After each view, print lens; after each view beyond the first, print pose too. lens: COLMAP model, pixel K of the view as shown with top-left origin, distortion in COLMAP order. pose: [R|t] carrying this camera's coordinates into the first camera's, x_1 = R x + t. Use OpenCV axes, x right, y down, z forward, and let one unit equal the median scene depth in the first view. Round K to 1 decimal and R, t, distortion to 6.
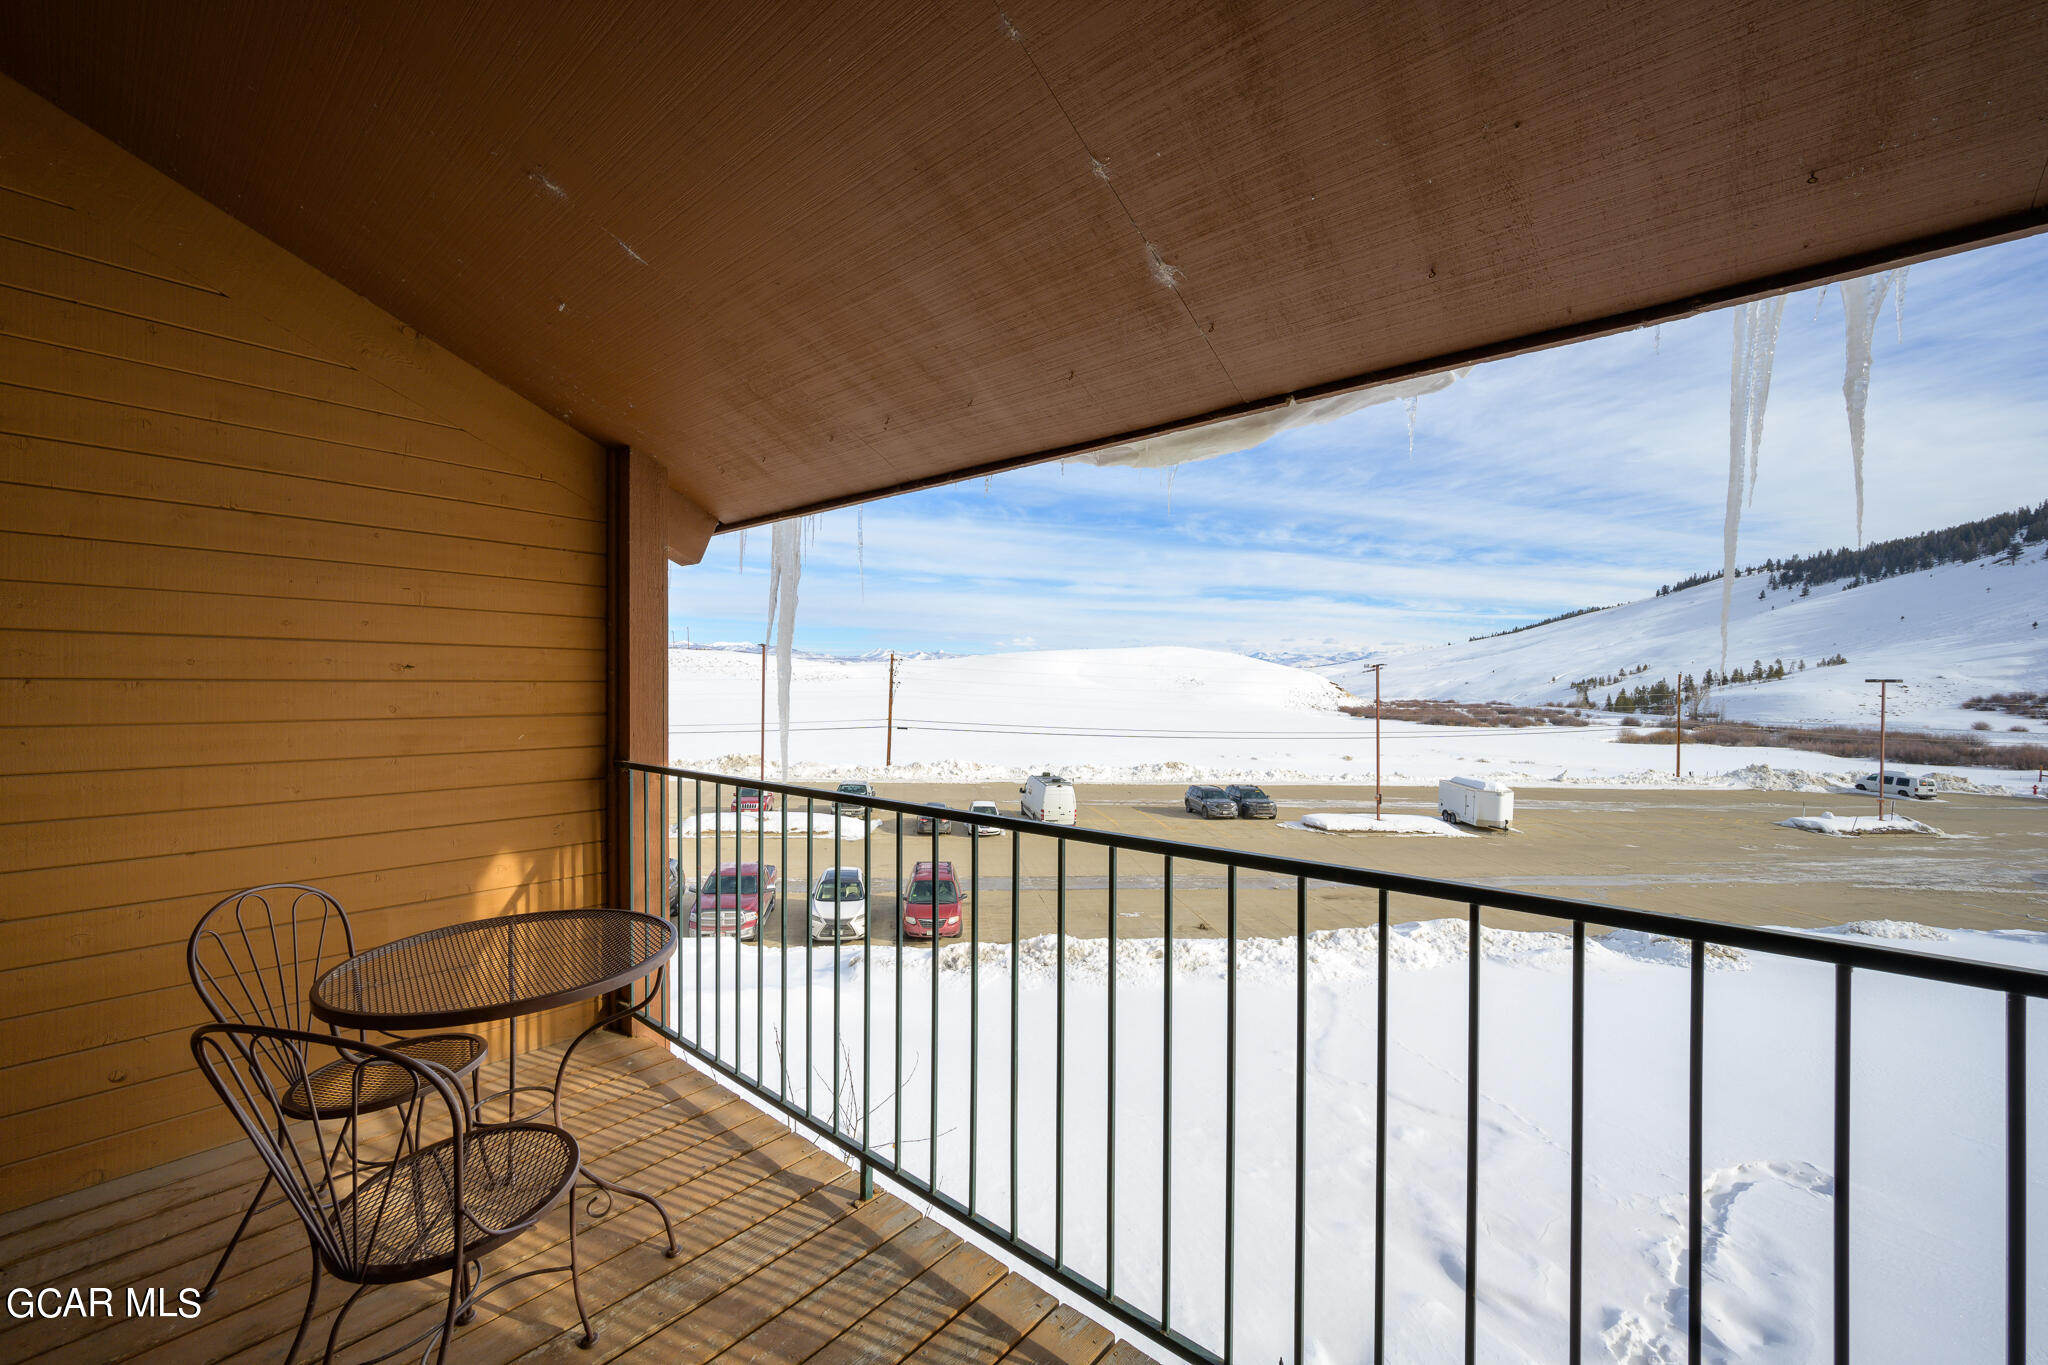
lens RADIAL K [[824.4, 0, 1050.3], [0, 824.4, 677.1], [0, 0, 1]] dist [0.015783, 0.000140]
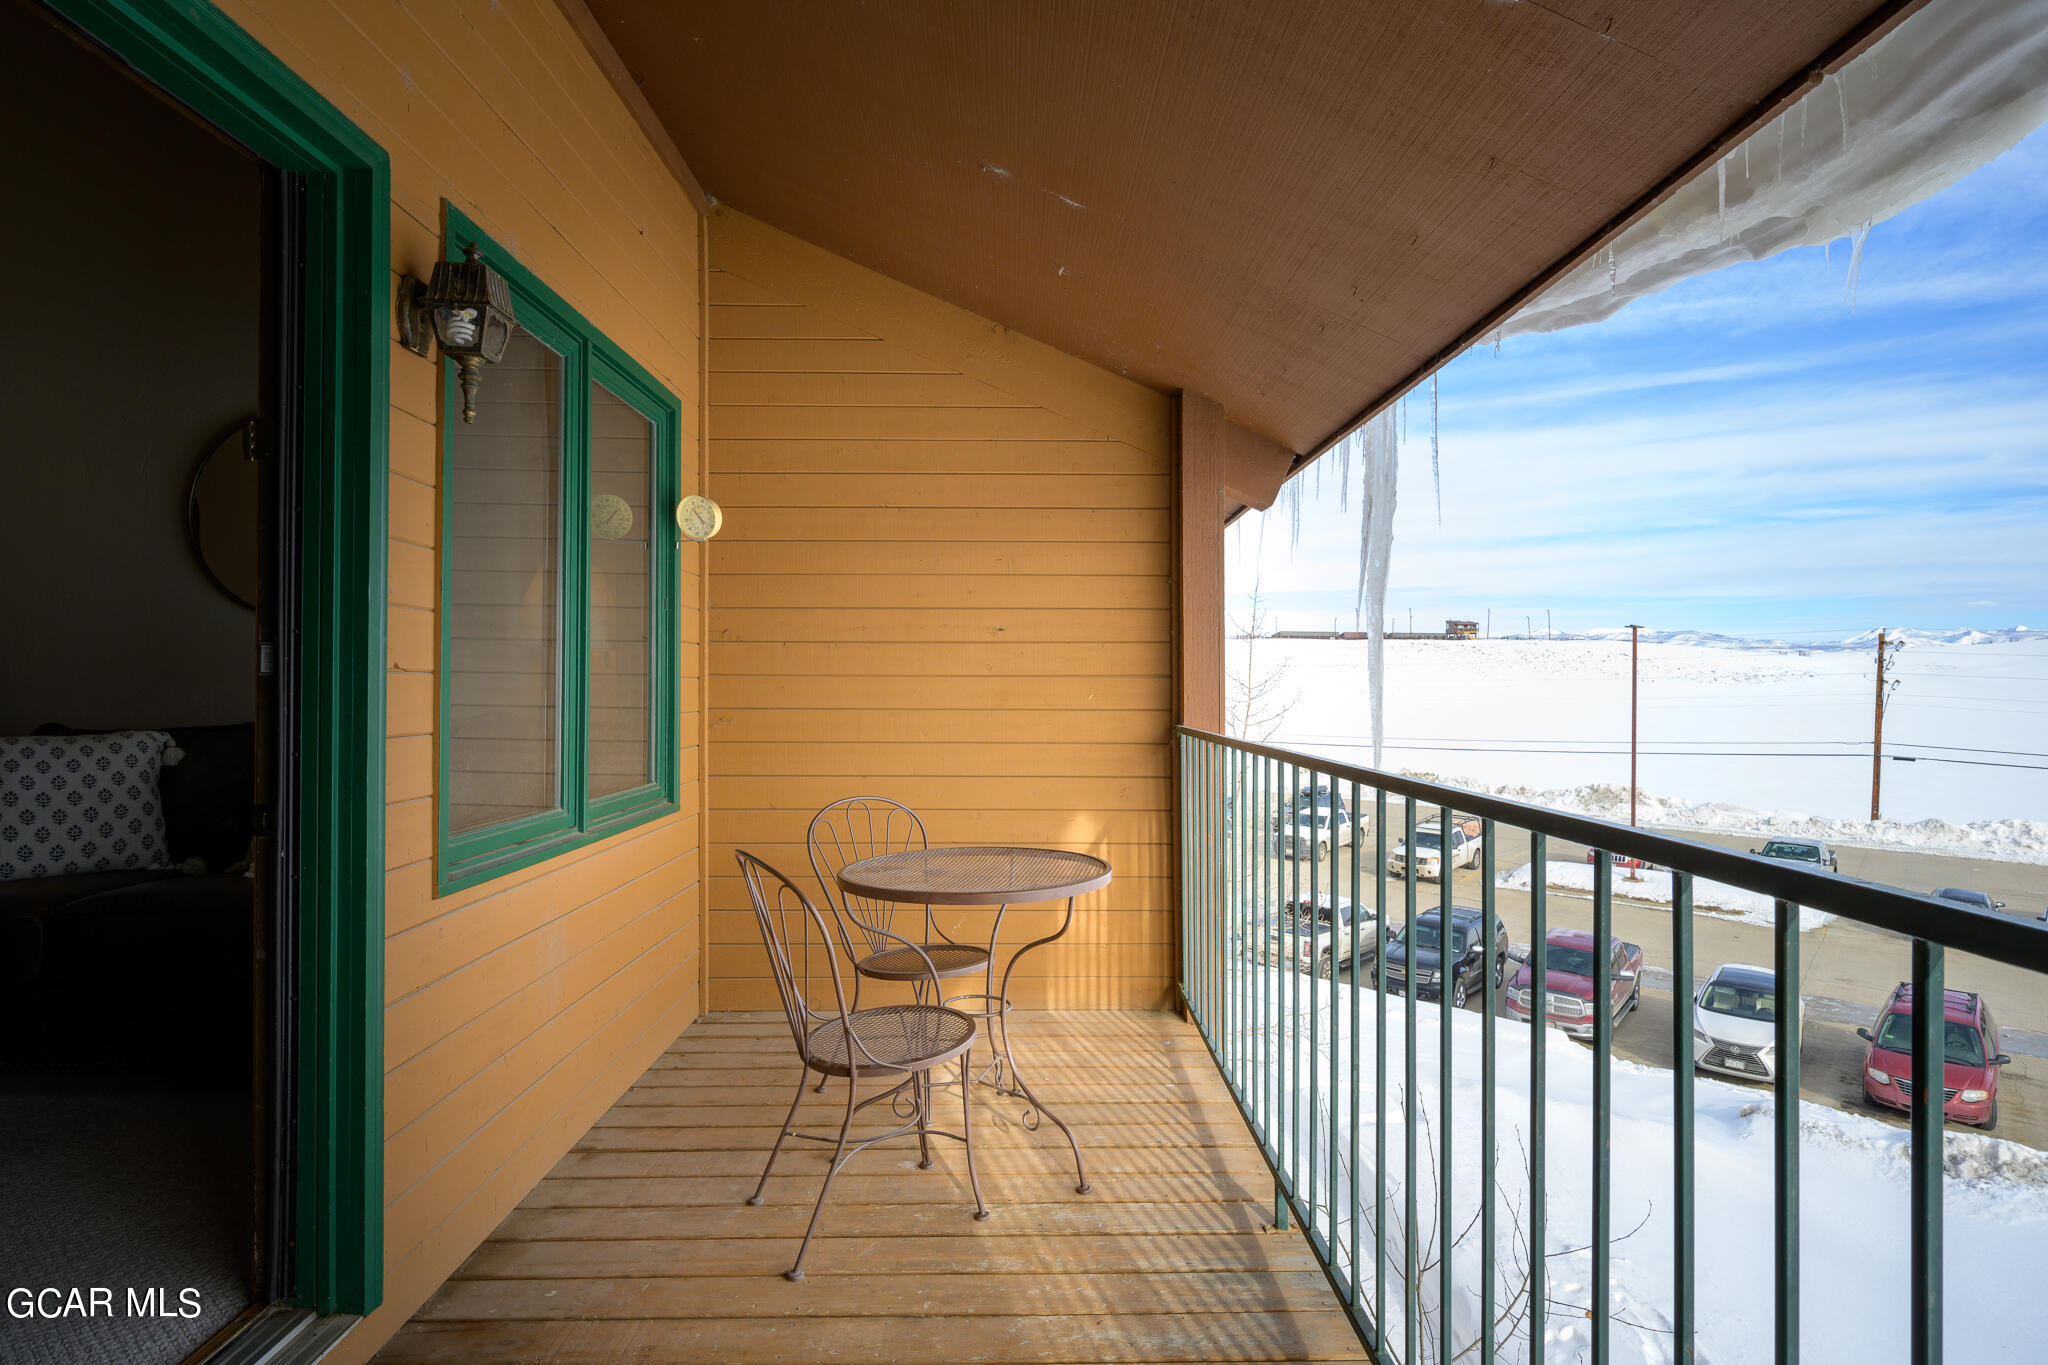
lens RADIAL K [[1111.5, 0, 1002.6], [0, 1111.5, 665.0], [0, 0, 1]] dist [-0.005006, 0.001479]
pose [[0.639878, -0.020037, -0.768215, 0.326674], [0.009795, 0.999791, -0.017919, 0.053840], [0.768414, 0.003942, 0.639941, 0.045251]]
